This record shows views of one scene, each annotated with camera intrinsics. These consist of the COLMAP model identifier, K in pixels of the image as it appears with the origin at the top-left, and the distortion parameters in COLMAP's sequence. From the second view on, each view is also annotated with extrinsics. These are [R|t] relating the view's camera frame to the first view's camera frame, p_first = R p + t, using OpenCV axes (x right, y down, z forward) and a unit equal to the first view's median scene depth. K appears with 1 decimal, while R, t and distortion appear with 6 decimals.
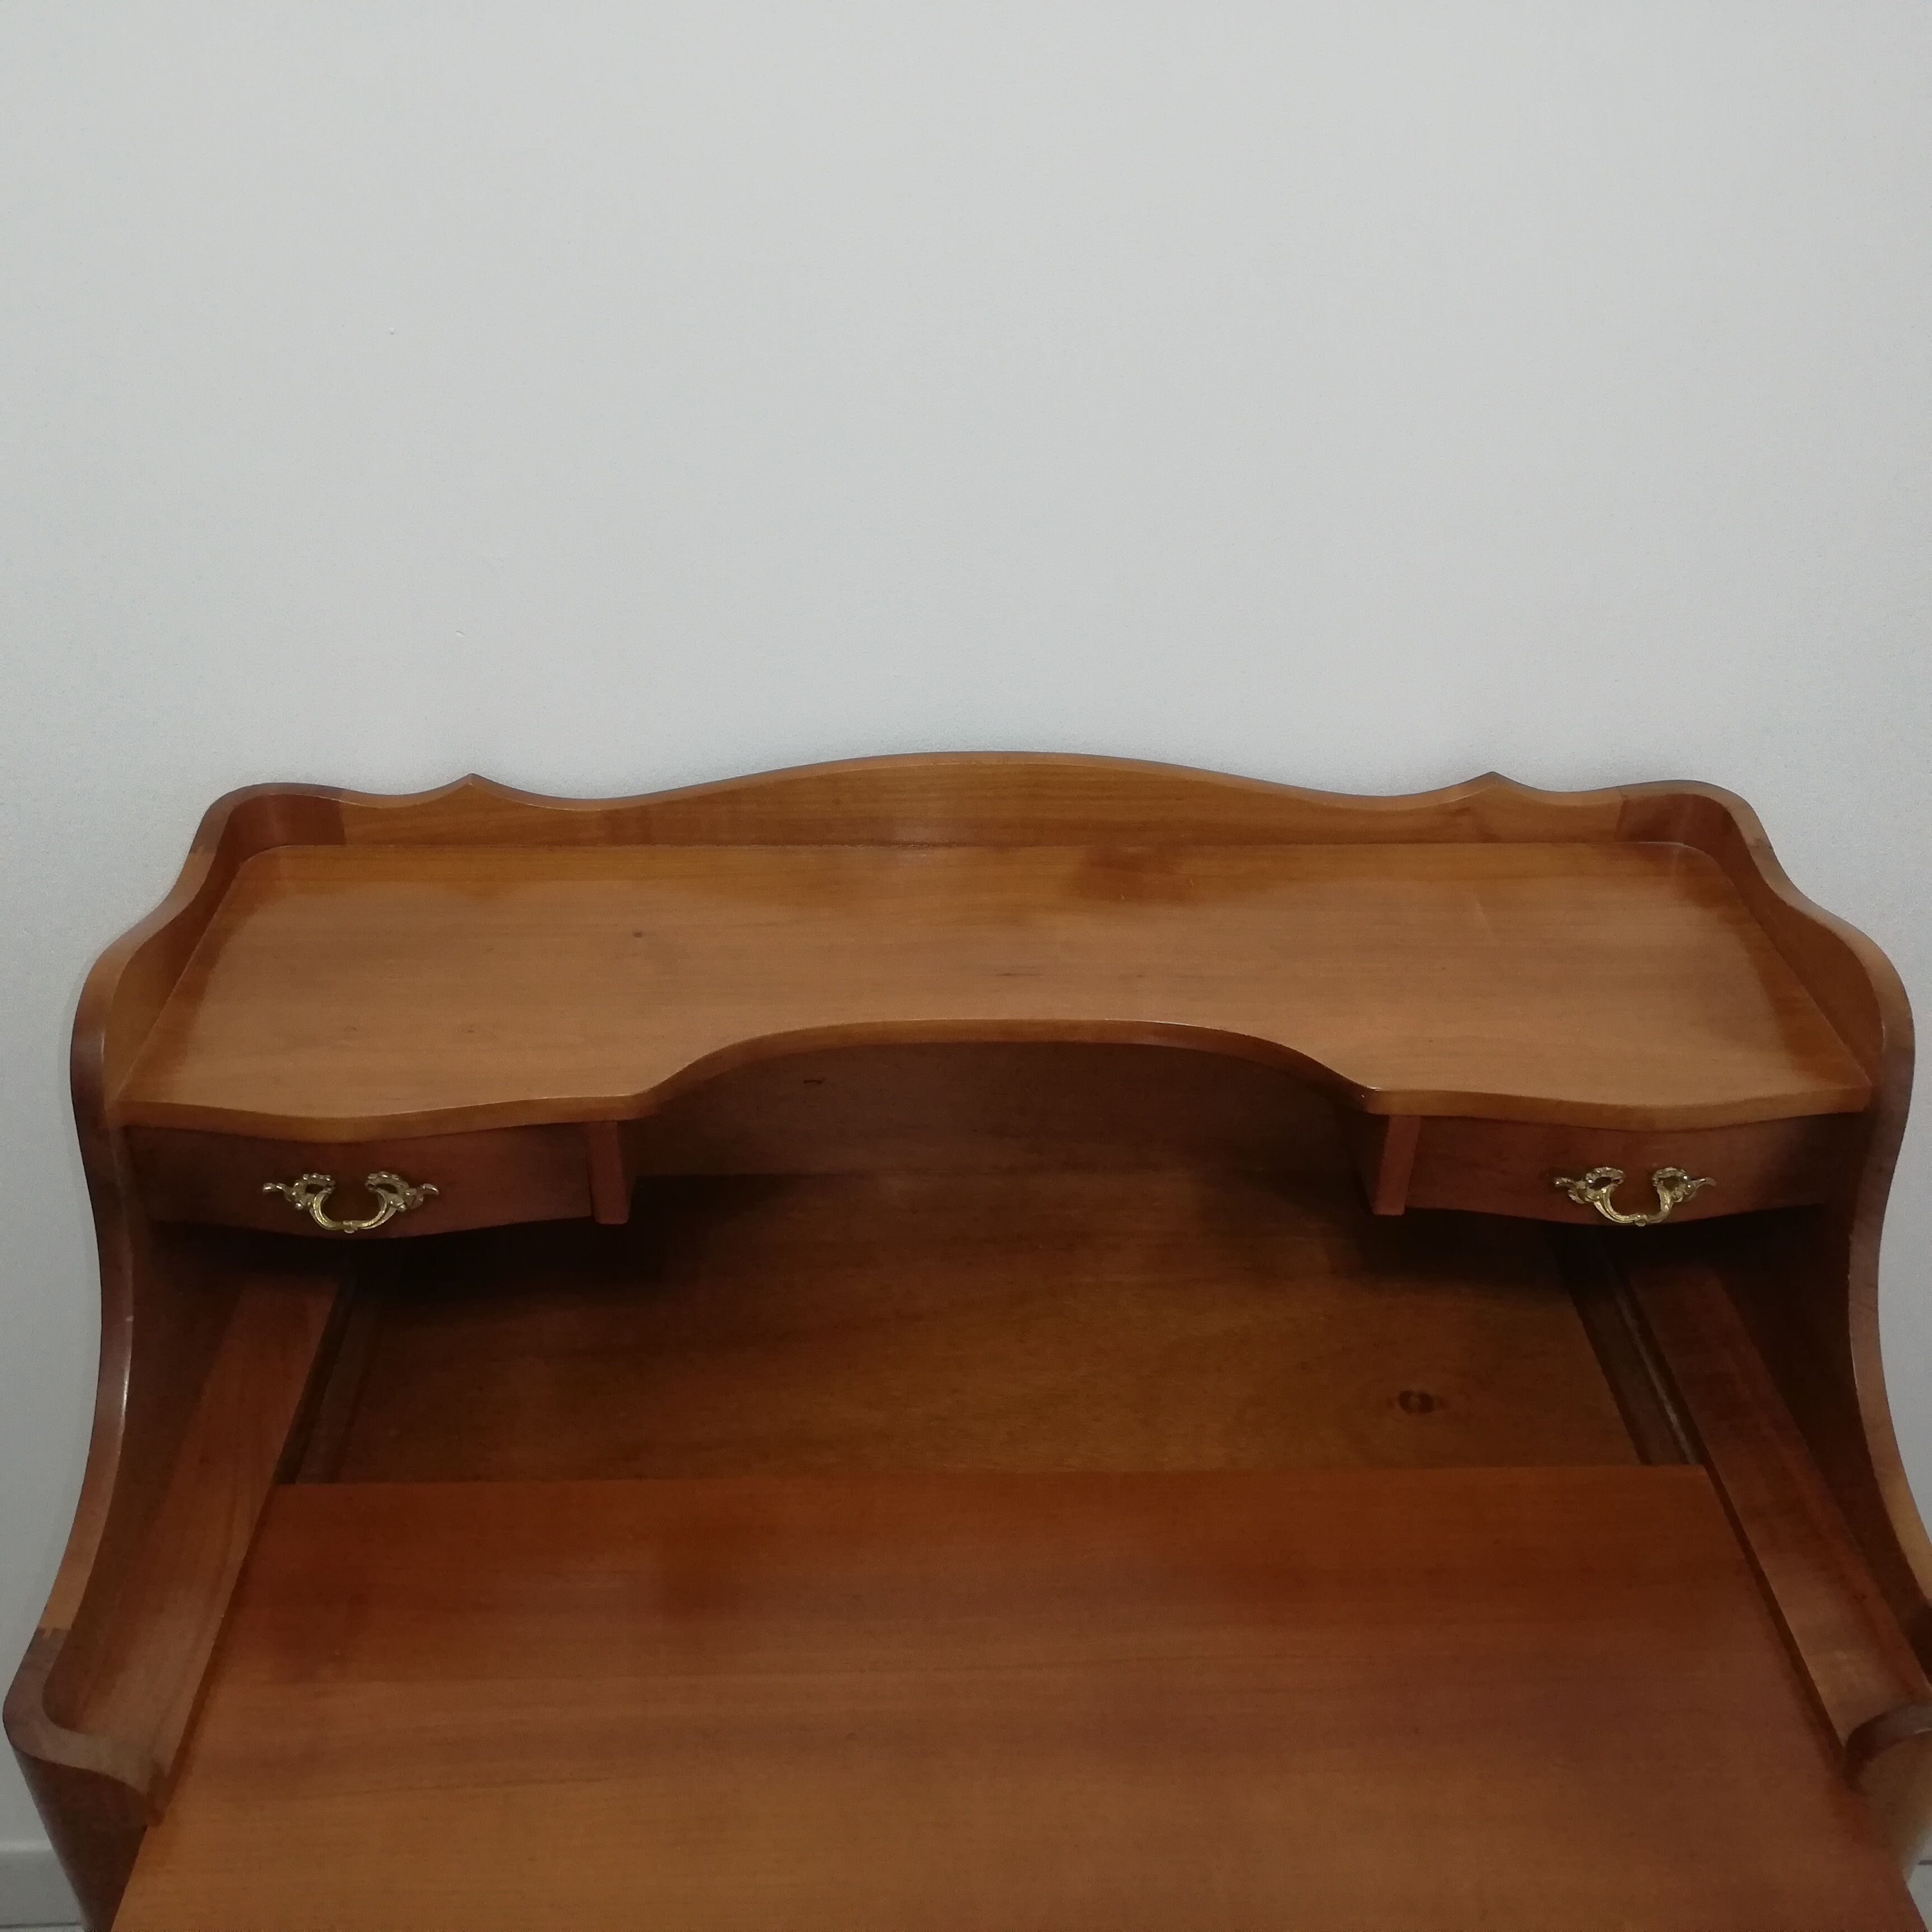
lens RADIAL K [[1934.9, 0, 970.5], [0, 1934.9, 967.5], [0, 0, 1]] dist [-0.006729, 0.000000]
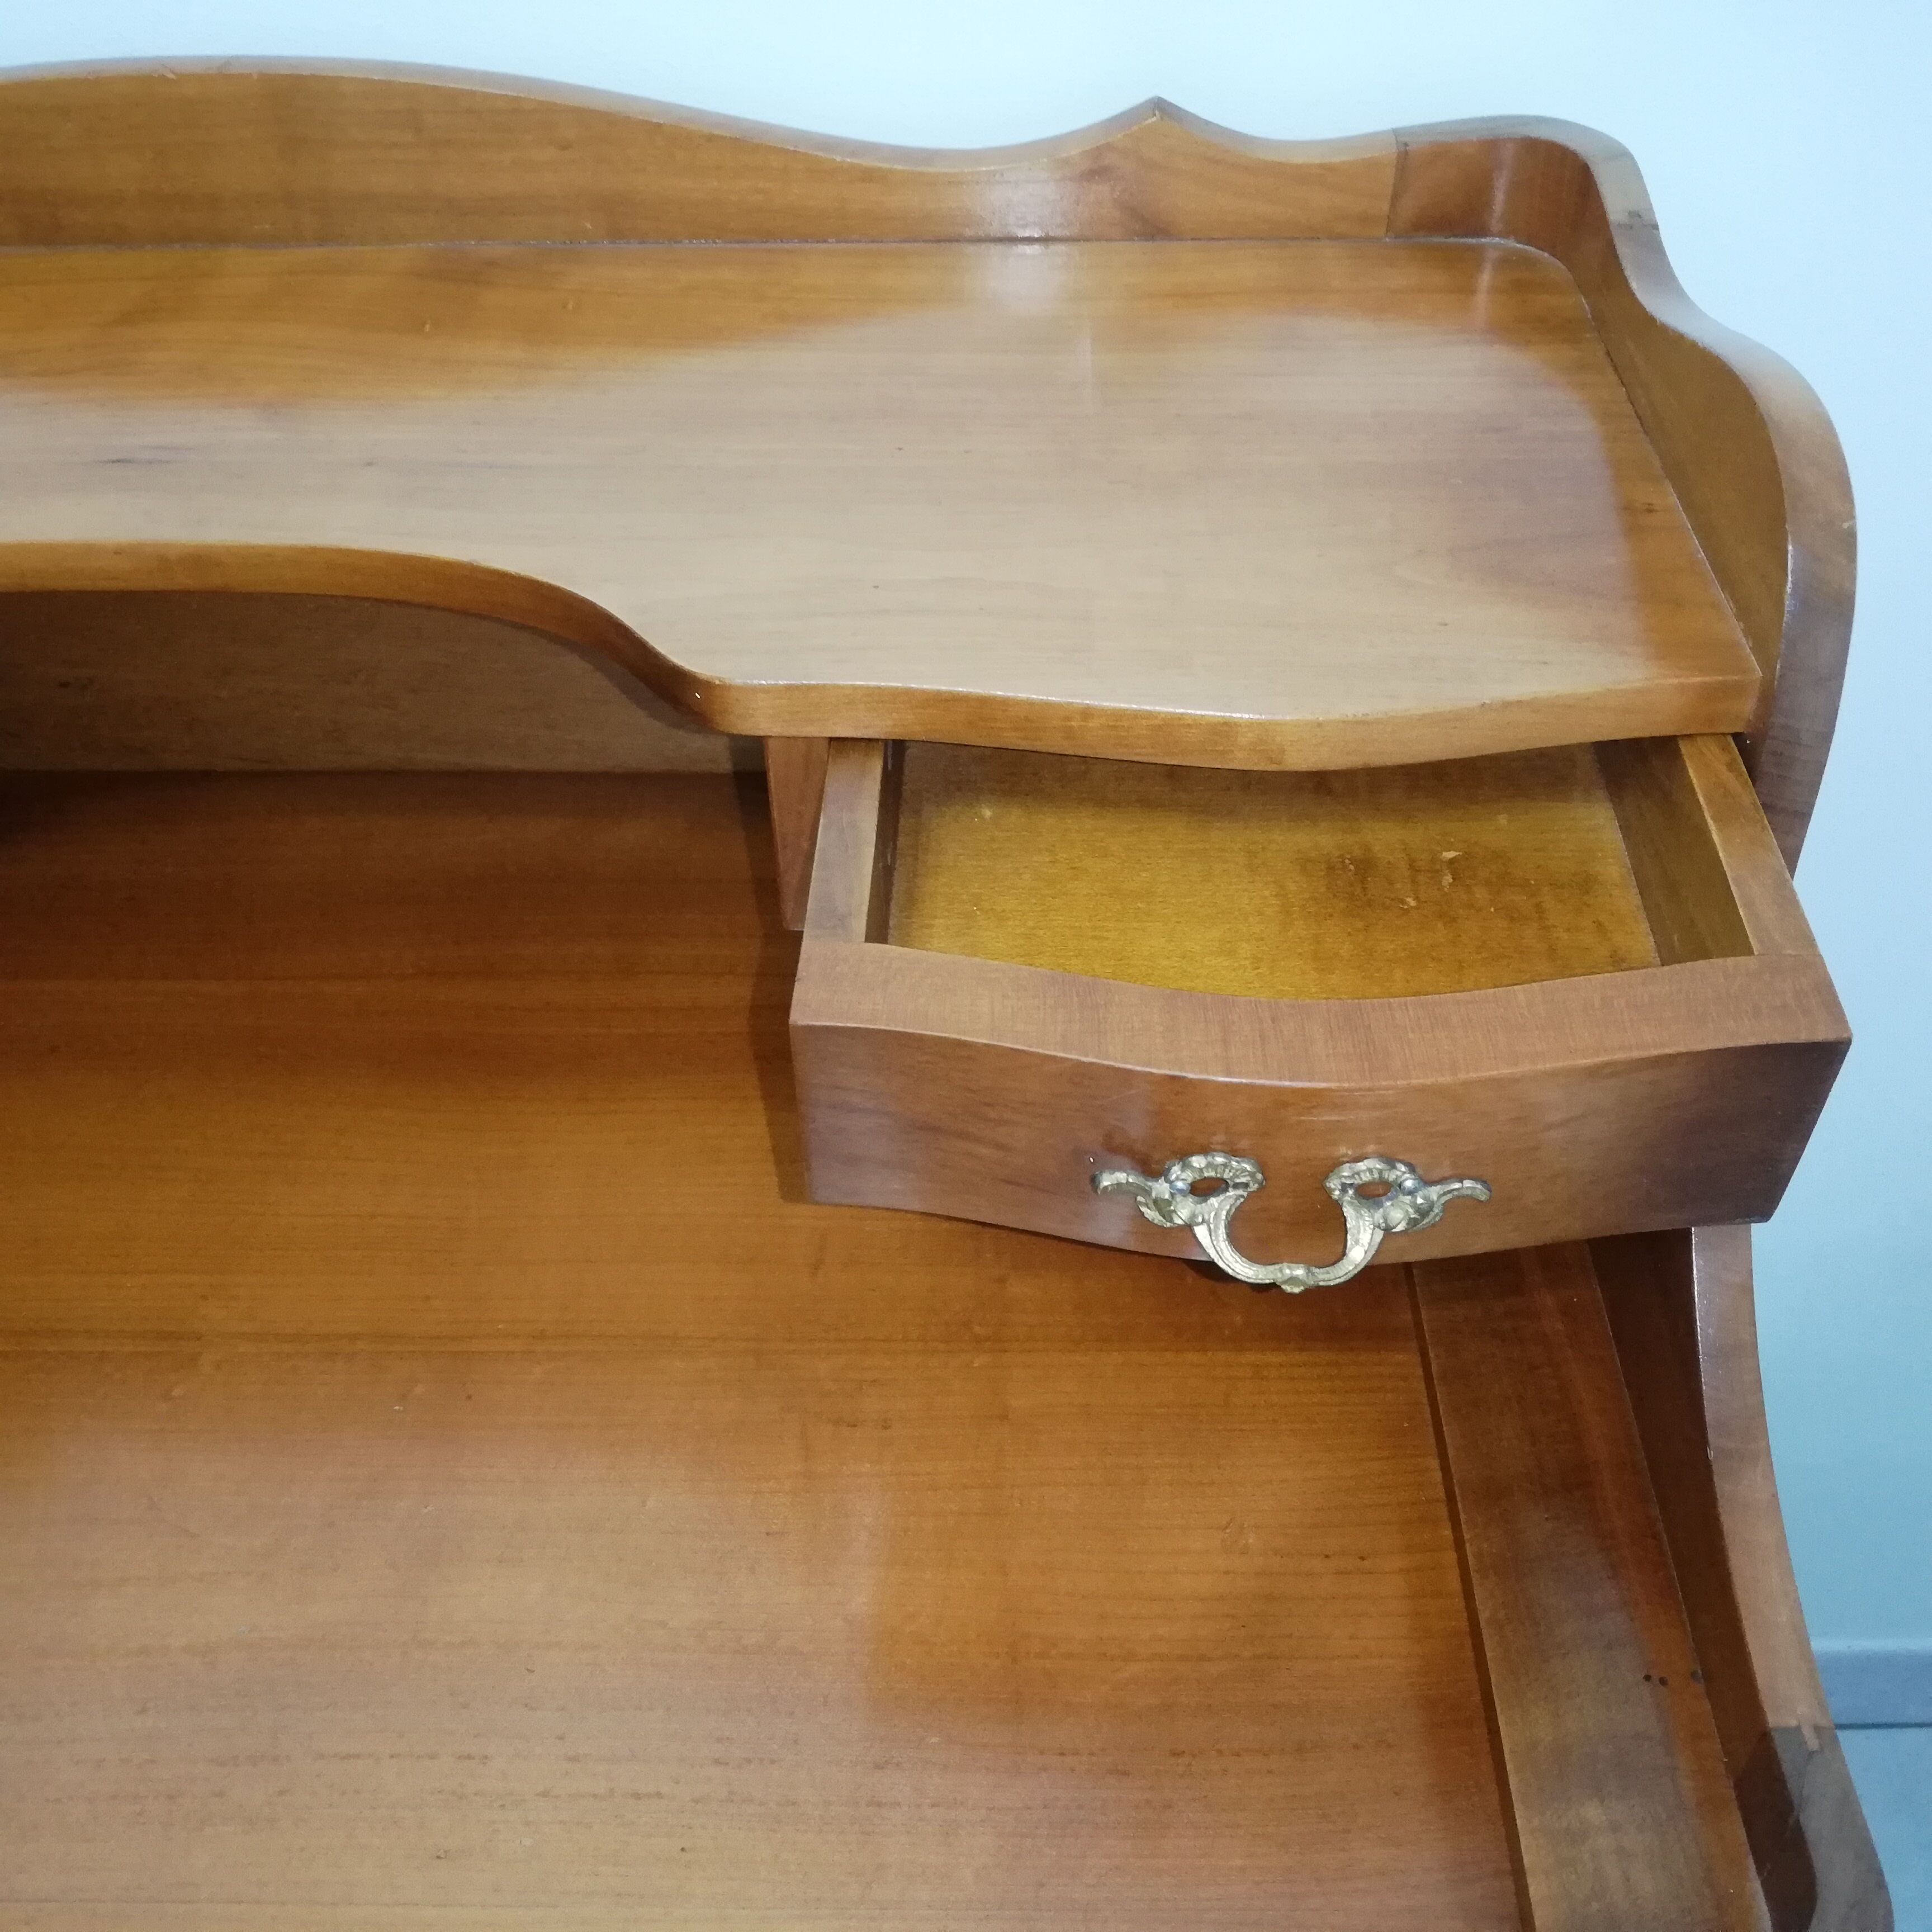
lens RADIAL K [[1934.9, 0, 978.8], [0, 1934.9, 956.6], [0, 0, 1]] dist [-0.006729, 0.000000]
pose [[0.998806, 0.013172, -0.047051, 0.279720], [-0.004516, 0.983742, 0.179532, 0.041547], [0.048651, -0.179105, 0.982626, 0.481569]]
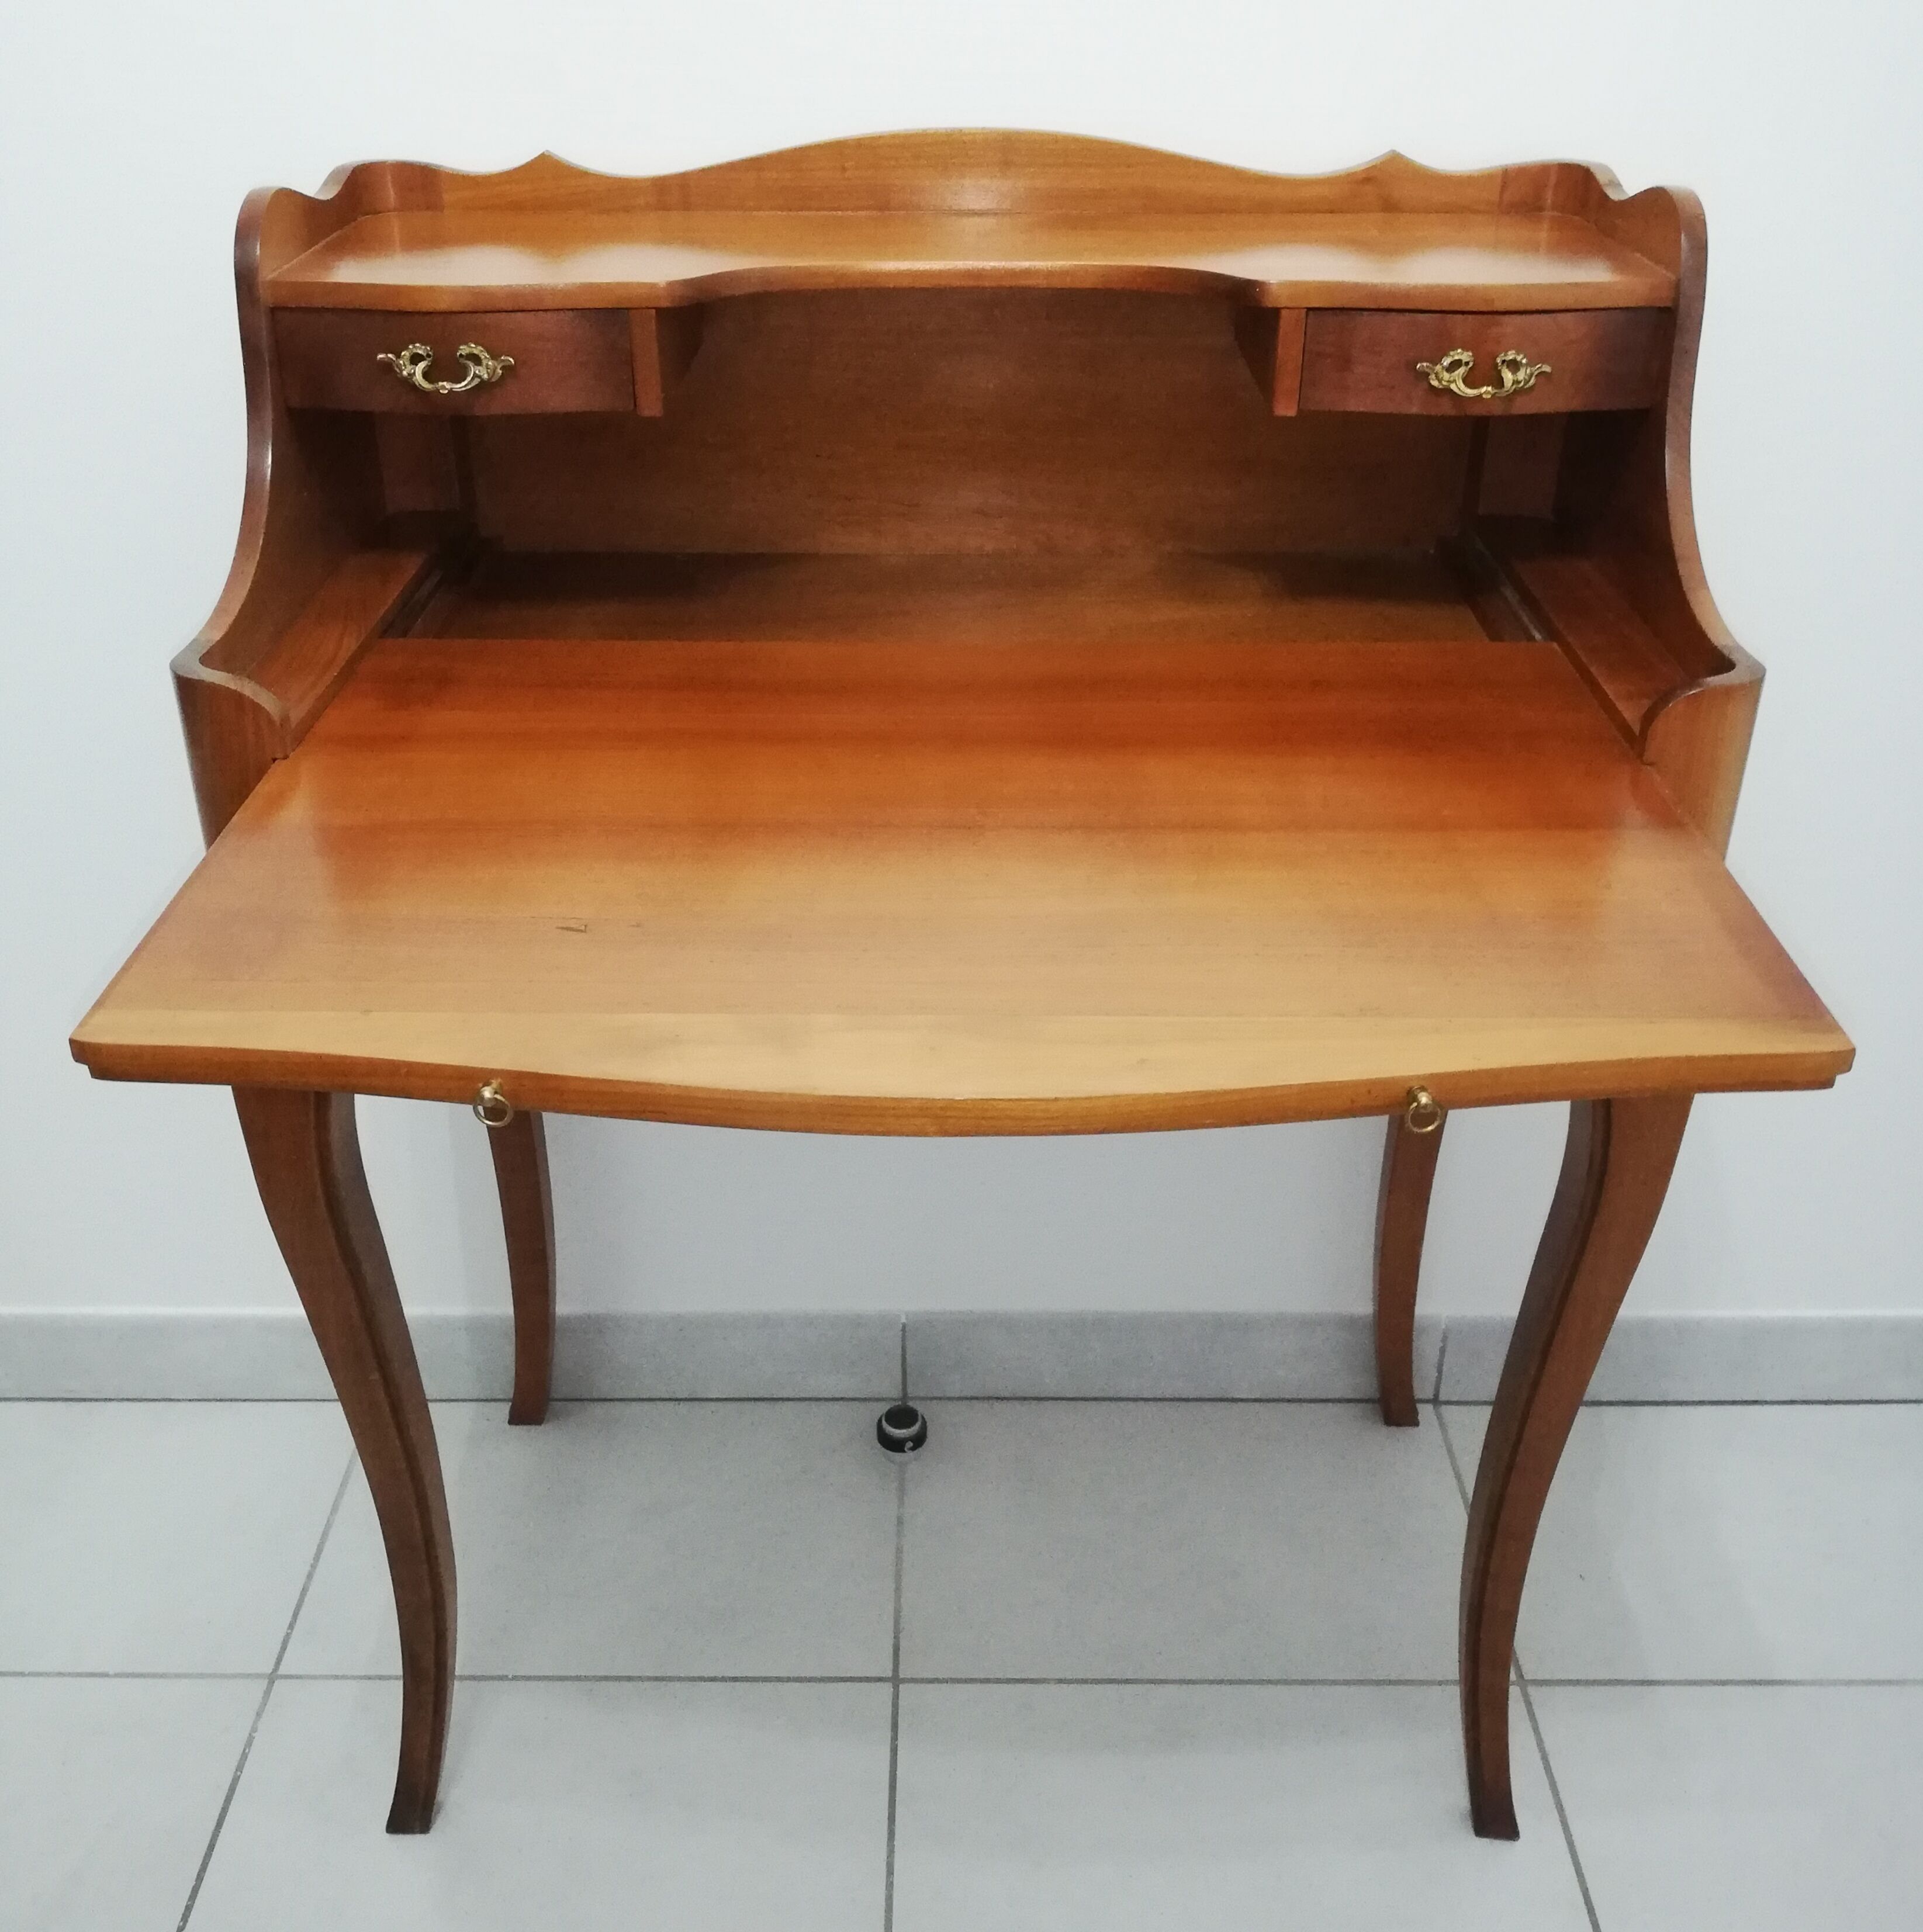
lens RADIAL K [[2057.8, 0, 958.0], [0, 2057.8, 992.7], [0, 0, 1]] dist [-0.005068, 0.000000]
pose [[0.998610, 0.009484, -0.051846, 0.082525], [-0.013452, 0.996960, -0.076739, 0.585941], [0.050961, 0.077330, 0.995702, -0.271631]]
